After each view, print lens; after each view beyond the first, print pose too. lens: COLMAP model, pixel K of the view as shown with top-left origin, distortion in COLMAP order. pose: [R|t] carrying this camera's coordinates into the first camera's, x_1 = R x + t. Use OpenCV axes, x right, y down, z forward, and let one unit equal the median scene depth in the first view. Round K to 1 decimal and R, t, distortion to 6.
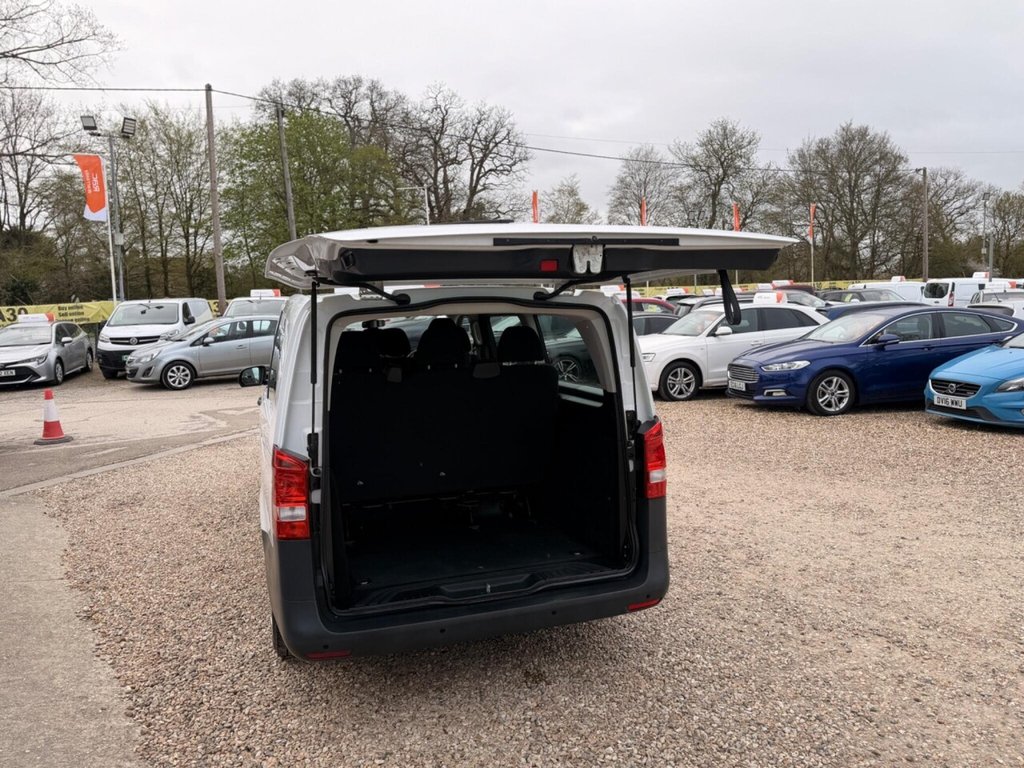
lens RADIAL K [[764.5, 0, 512.0], [0, 764.5, 381.0], [0, 0, 1]] dist [0.064607, -0.078051]
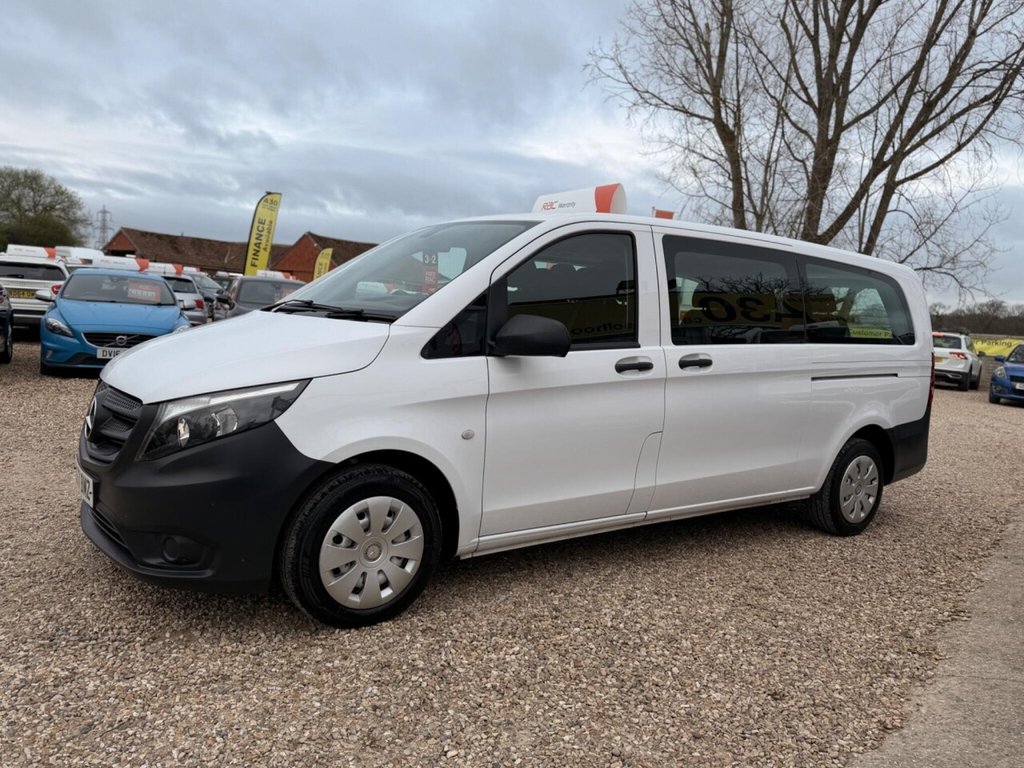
lens RADIAL K [[764.5, 0, 511.7], [0, 764.5, 369.8], [0, 0, 1]] dist [0.064607, -0.078051]
pose [[-0.320495, -0.064193, 0.945073, -0.285007], [0.029341, 0.996550, 0.077640, -0.008069], [-0.946796, 0.052613, -0.317505, 0.420735]]
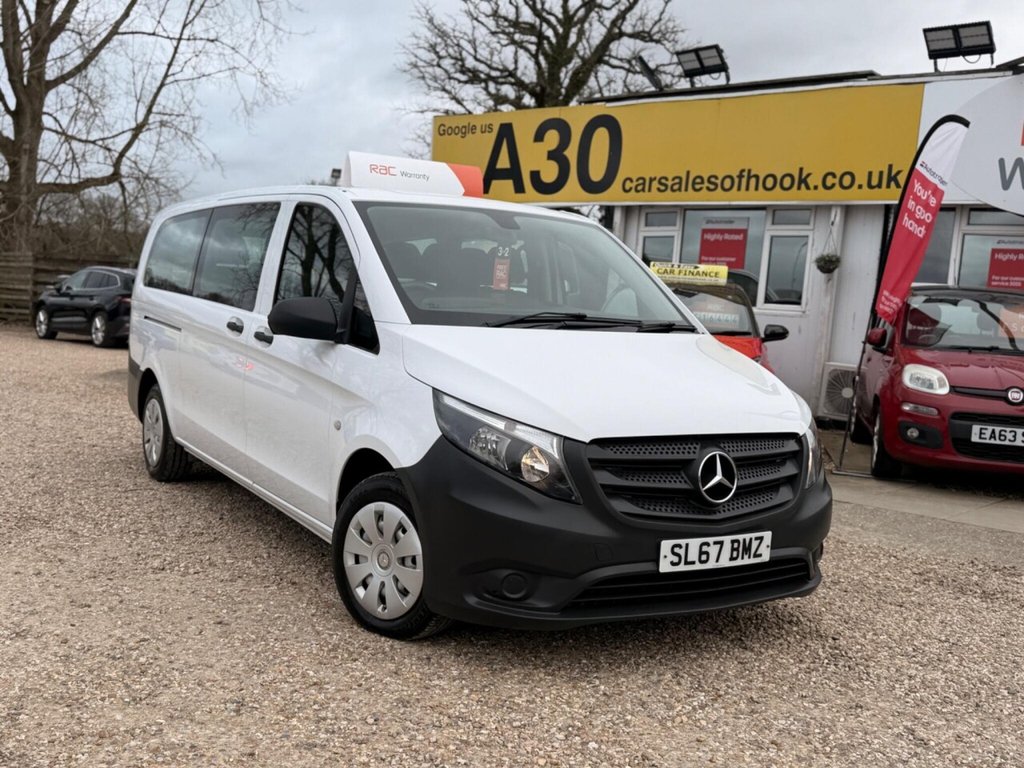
lens RADIAL K [[1067.4, 0, 494.6], [0, 1067.4, 381.5], [0, 0, 1]] dist [0.054846, 0.000000]
pose [[-0.971722, -0.007233, -0.236015, -0.000296], [-0.051039, 0.982336, 0.180032, -0.039909], [0.230544, 0.186987, -0.954927, 0.639386]]
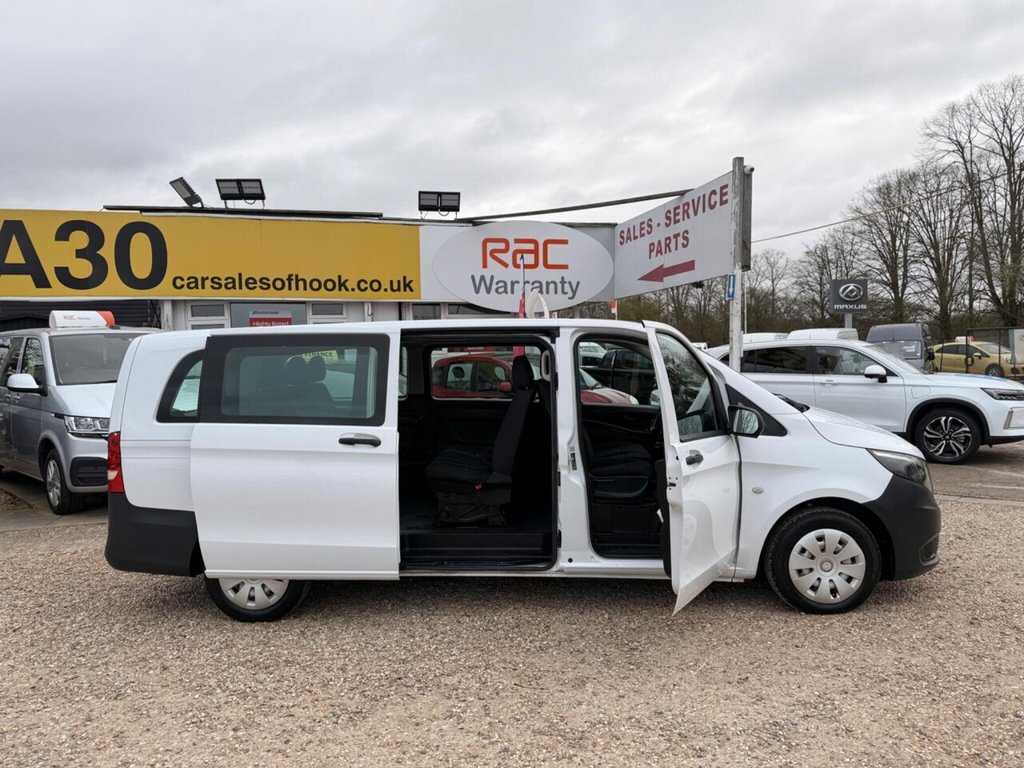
lens RADIAL K [[764.5, 0, 508.8], [0, 764.5, 393.3], [0, 0, 1]] dist [0.064607, -0.078051]
pose [[-0.356610, 0.086364, -0.930253, 0.233418], [-0.052242, 0.992317, 0.112152, -0.040263], [0.932791, 0.088593, -0.349359, 0.414571]]
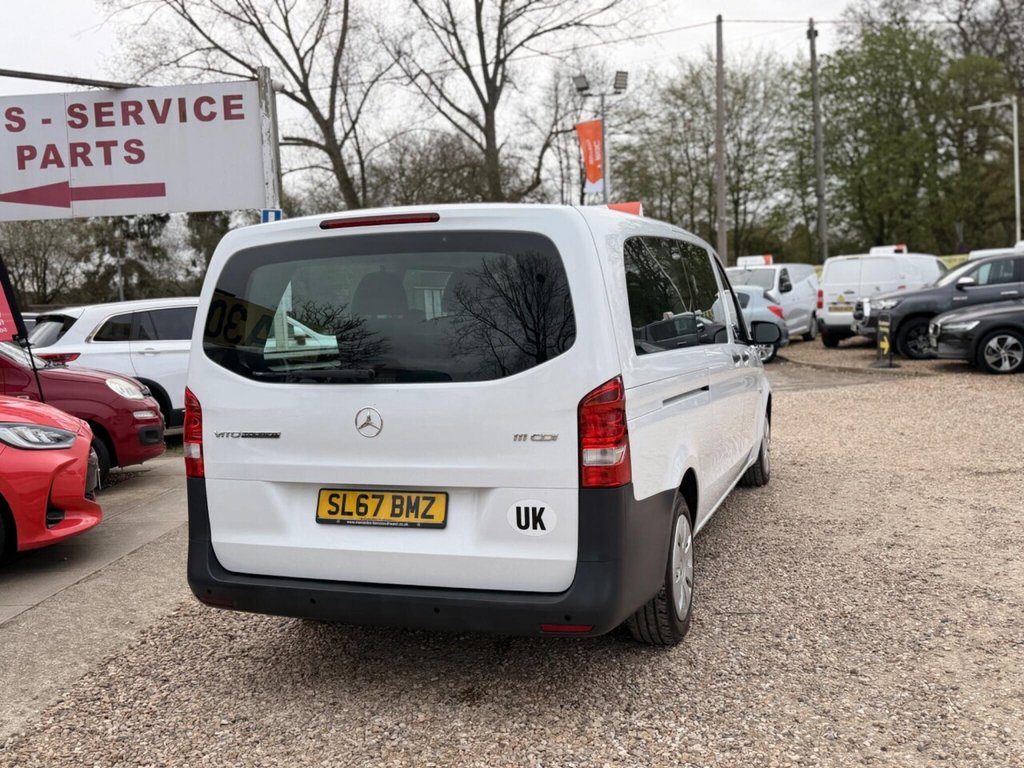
lens RADIAL K [[960.7, 0, 518.6], [0, 960.7, 384.9], [0, 0, 1]] dist [0.038975, 0.000000]
pose [[0.792938, 0.044736, -0.607658, 0.131772], [-0.040438, 0.998966, 0.020777, 0.008069], [0.607959, 0.008098, 0.793927, 0.047244]]
